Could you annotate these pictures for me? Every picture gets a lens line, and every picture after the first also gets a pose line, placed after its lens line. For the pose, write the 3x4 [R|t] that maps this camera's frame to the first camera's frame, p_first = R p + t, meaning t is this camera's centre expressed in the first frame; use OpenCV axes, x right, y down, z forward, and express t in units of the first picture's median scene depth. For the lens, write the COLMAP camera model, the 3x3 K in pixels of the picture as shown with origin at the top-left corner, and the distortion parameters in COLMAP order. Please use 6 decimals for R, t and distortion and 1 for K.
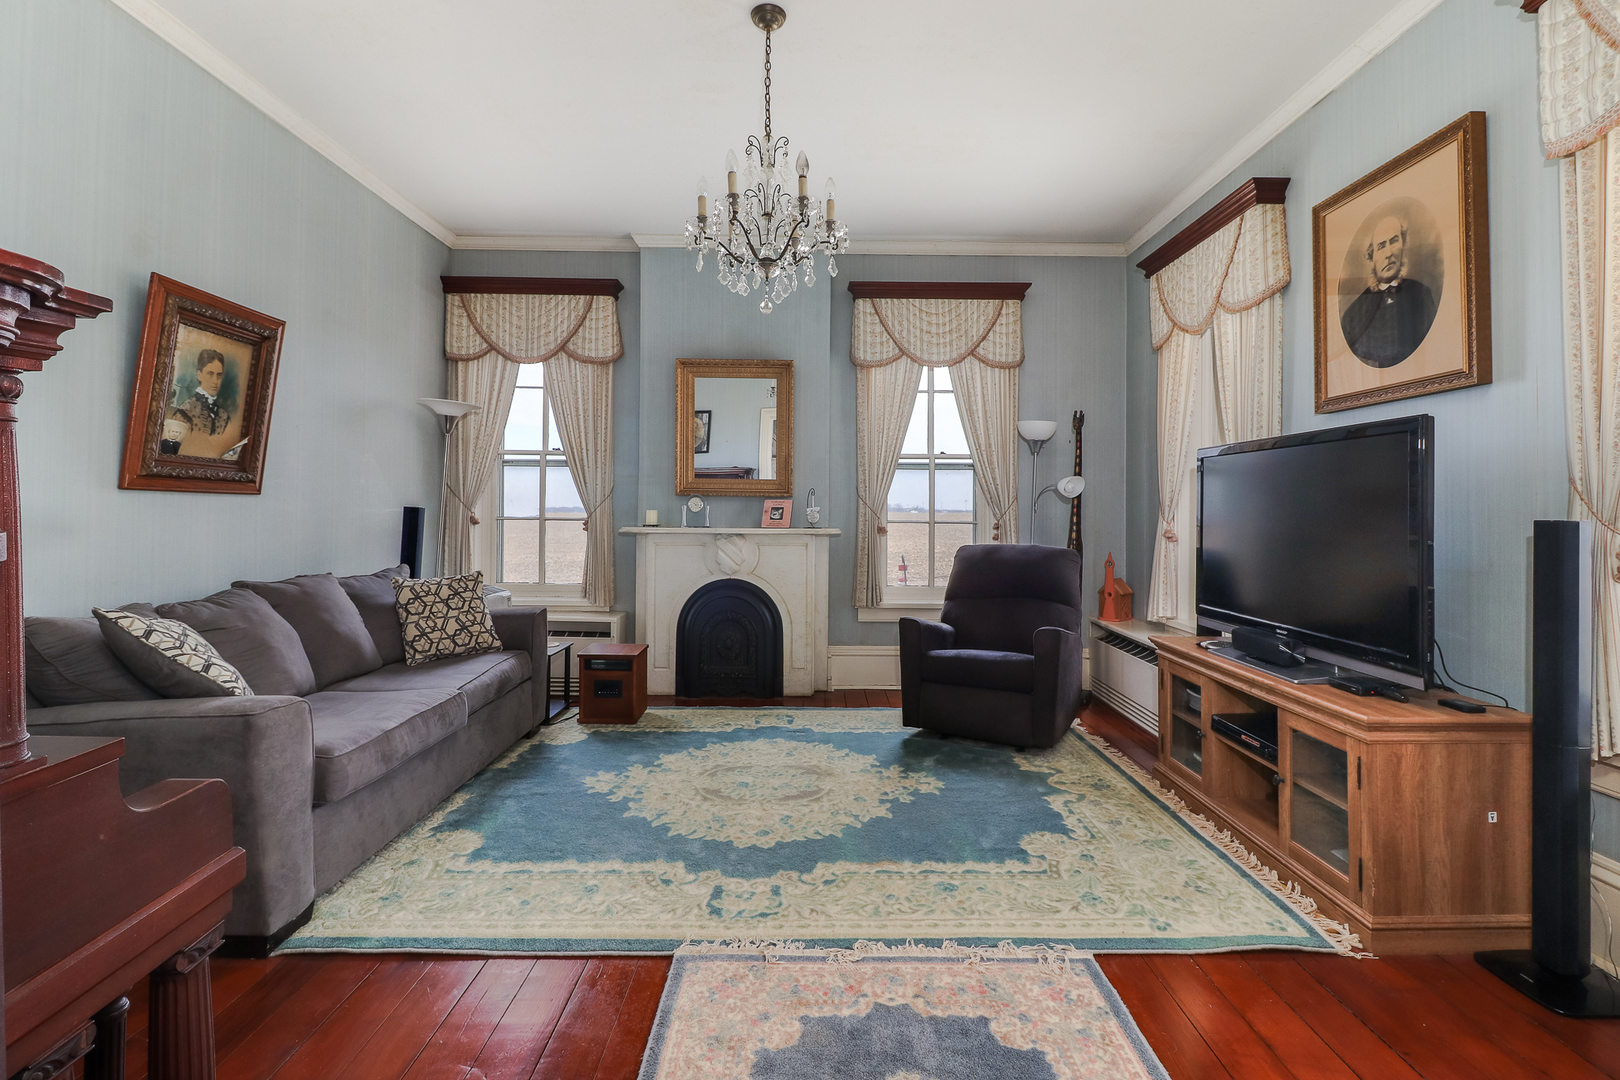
lens RADIAL K [[764.8, 0, 826.4], [0, 764.8, 504.2], [0, 0, 1]] dist [0.015479, -0.010536]
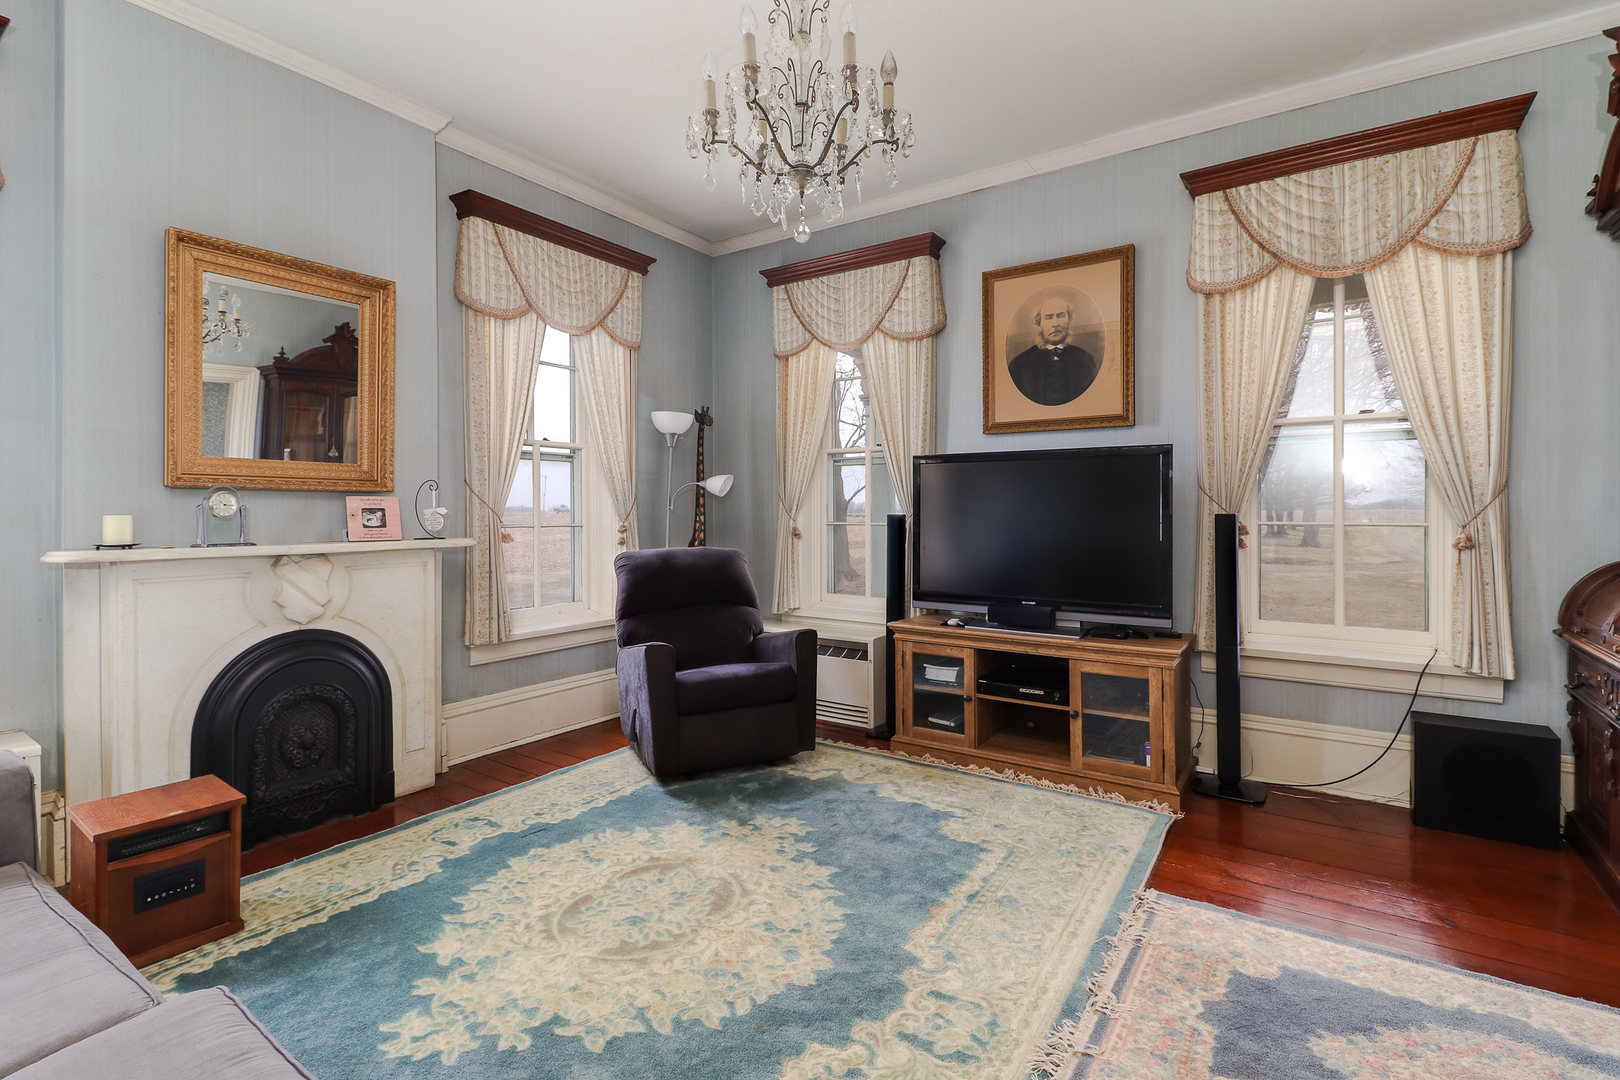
lens RADIAL K [[764.8, 0, 837.2], [0, 764.8, 514.7], [0, 0, 1]] dist [0.015479, -0.010536]
pose [[0.559040, -0.012796, 0.829042, -0.584008], [-0.000909, 0.999871, 0.016045, -0.001915], [-0.829140, -0.009724, 0.558956, 0.494535]]
